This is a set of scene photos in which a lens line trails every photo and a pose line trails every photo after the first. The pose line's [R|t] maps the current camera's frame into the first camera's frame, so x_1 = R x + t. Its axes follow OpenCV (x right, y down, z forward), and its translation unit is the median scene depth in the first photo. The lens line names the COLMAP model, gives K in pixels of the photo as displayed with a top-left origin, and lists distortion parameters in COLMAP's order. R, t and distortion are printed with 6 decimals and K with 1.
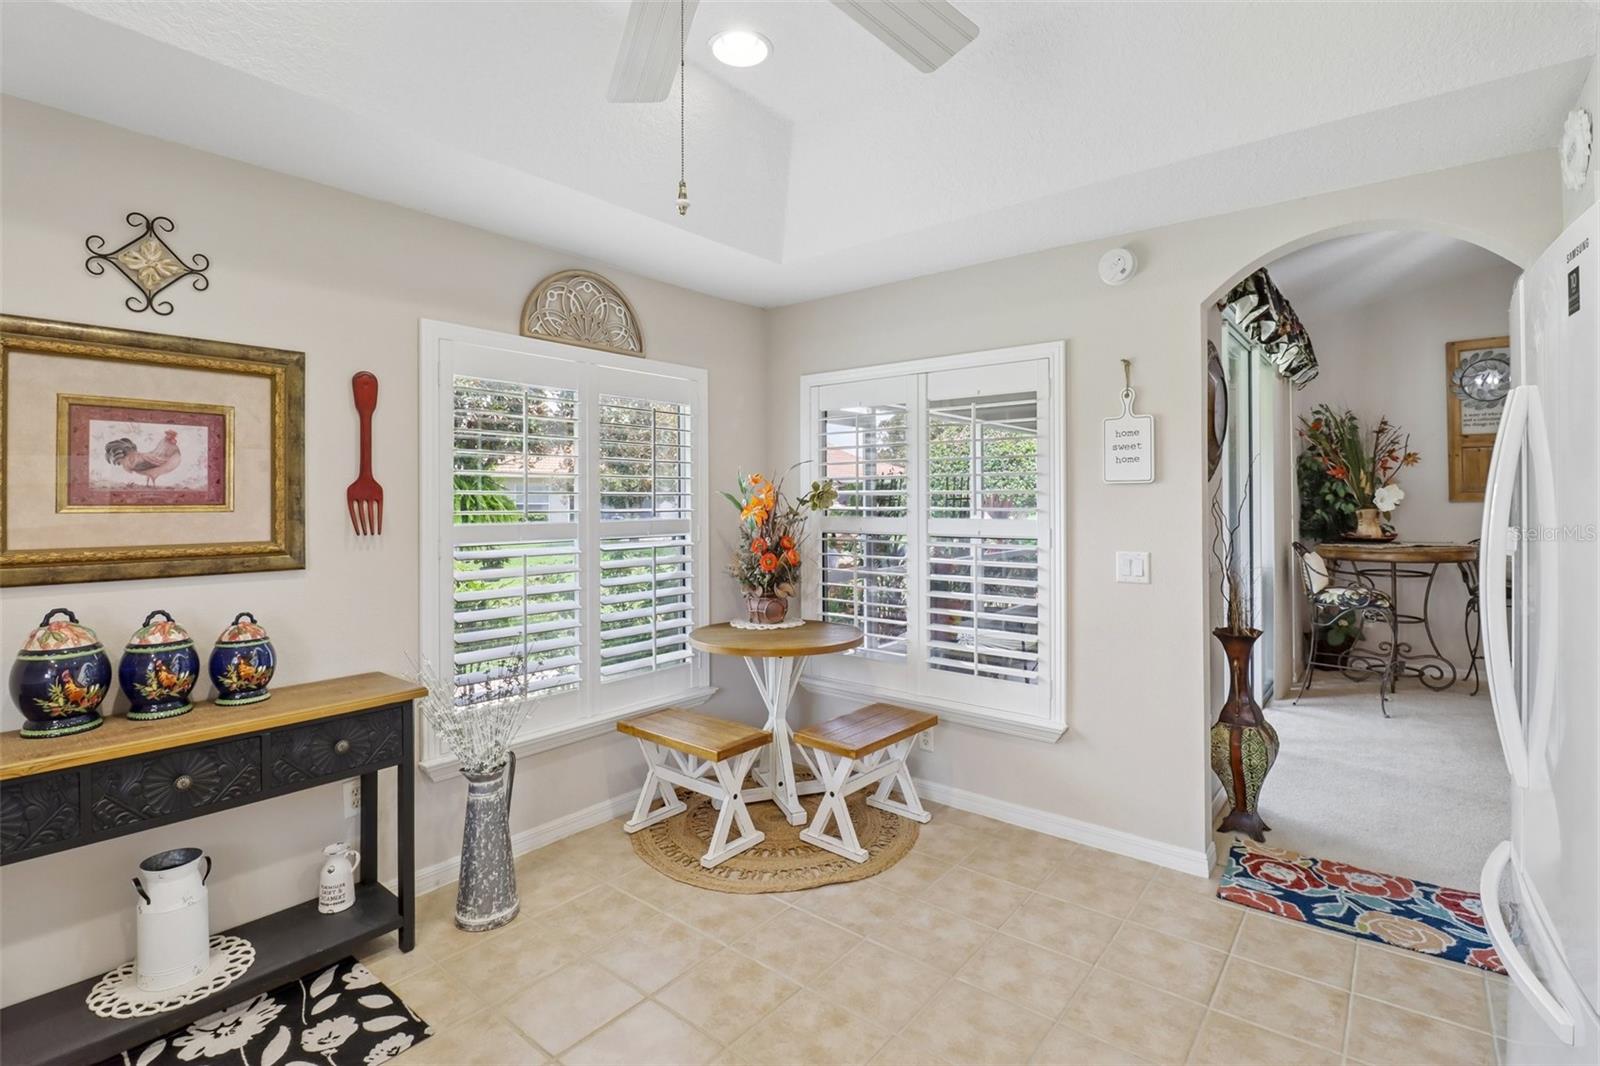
lens RADIAL K [[746.7, 0, 801.0], [0, 746.7, 496.5], [0, 0, 1]] dist [0.001183, -0.013231]
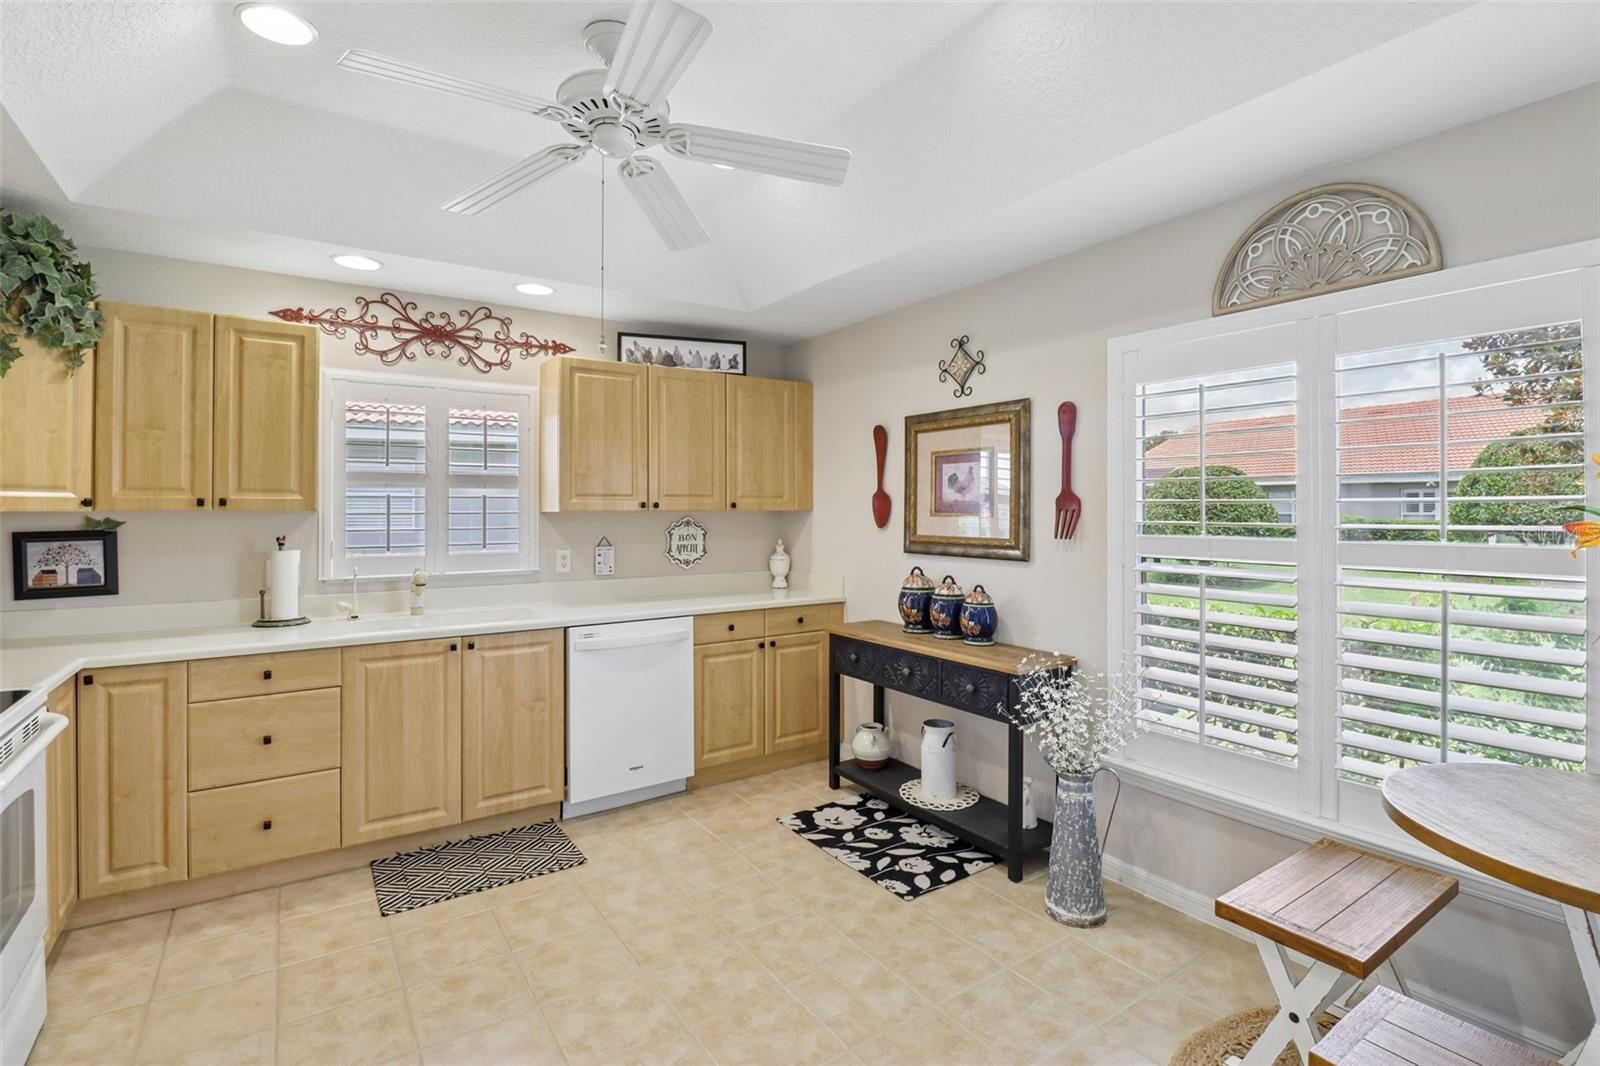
lens RADIAL K [[744.9, 0, 798.9], [0, 744.9, 508.5], [0, 0, 1]] dist [0.001141, -0.014937]
pose [[-0.286695, -0.000069, -0.958022, 0.818536], [0.002362, 0.999997, -0.000779, 0.003279], [0.958019, -0.002487, -0.286694, 1.128084]]
